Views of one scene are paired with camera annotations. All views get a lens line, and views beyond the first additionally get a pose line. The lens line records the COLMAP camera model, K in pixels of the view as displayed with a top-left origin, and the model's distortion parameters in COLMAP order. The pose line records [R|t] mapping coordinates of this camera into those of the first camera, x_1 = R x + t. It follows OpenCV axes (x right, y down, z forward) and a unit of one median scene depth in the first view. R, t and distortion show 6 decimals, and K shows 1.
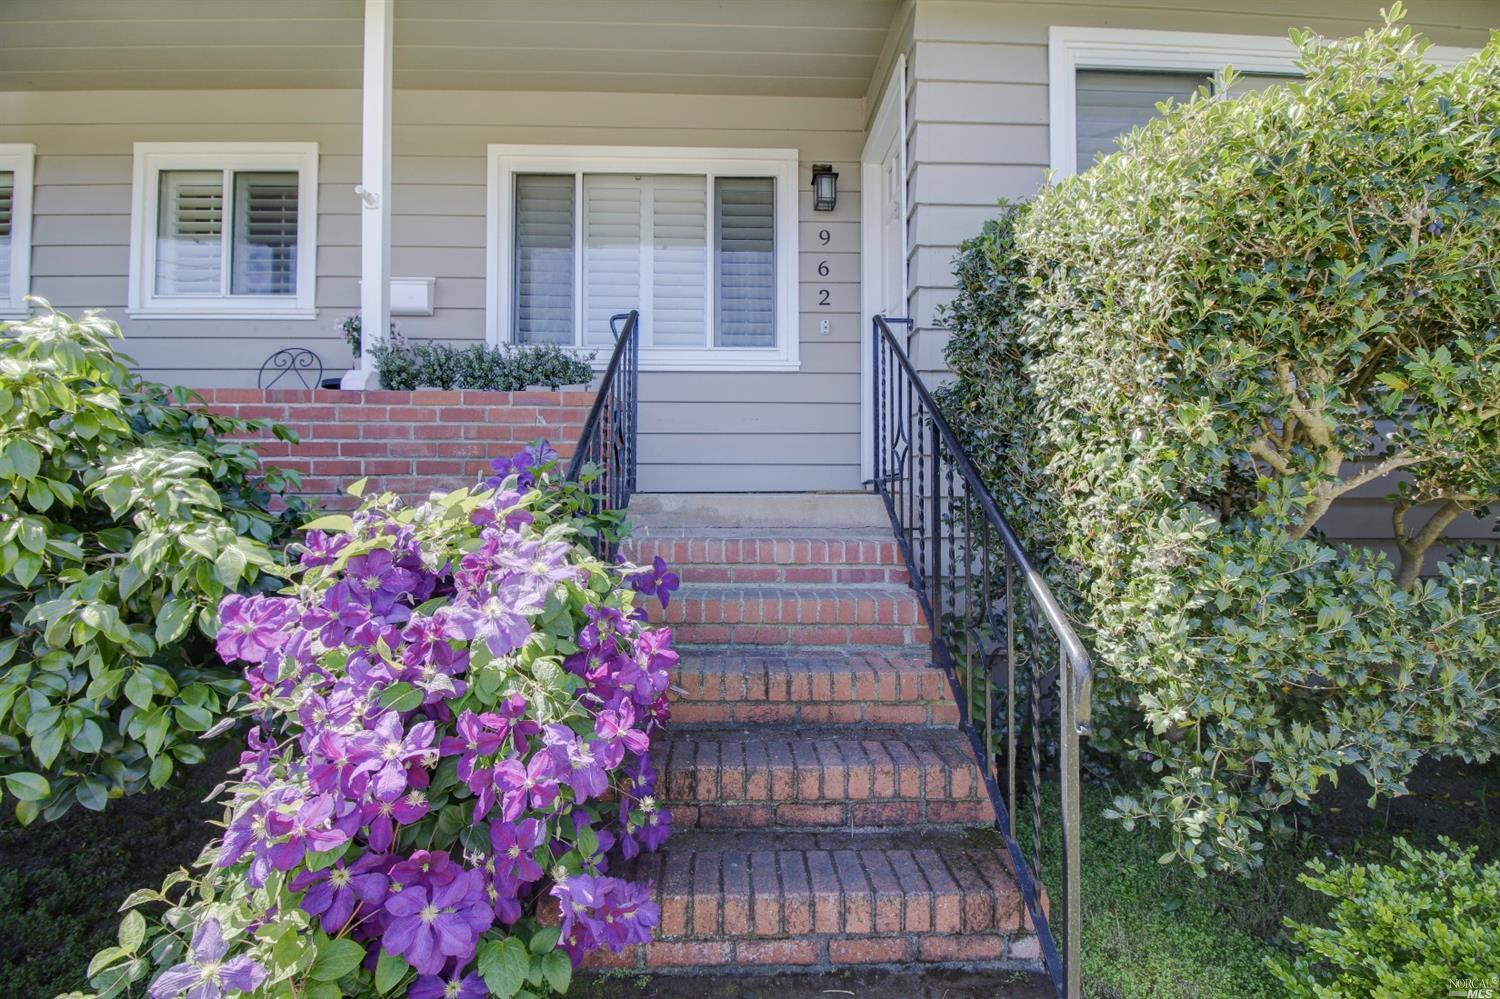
lens RADIAL K [[686.9, 0, 754.6], [0, 686.9, 498.2], [0, 0, 1]] dist [-0.013922, -0.005386]
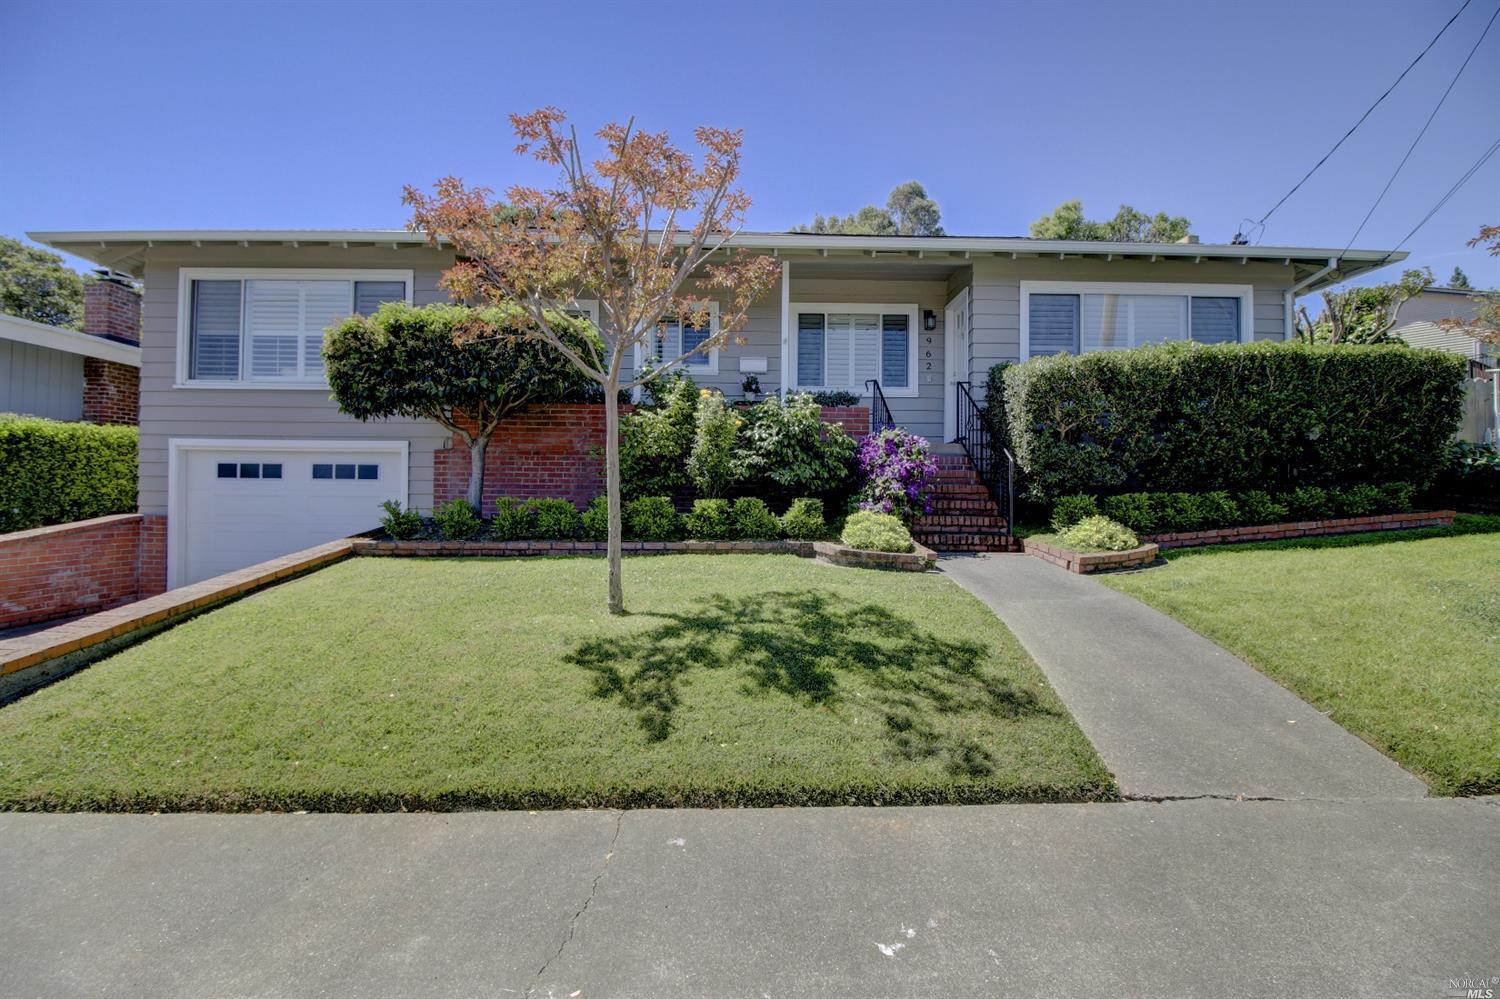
lens RADIAL K [[686.9, 0, 745.2], [0, 686.9, 499.6], [0, 0, 1]] dist [-0.013922, -0.005386]
pose [[0.999494, 0.004923, -0.031419, -0.730113], [-0.004841, 0.999985, 0.002705, 0.266750], [0.031432, -0.002552, 0.999503, -2.233337]]
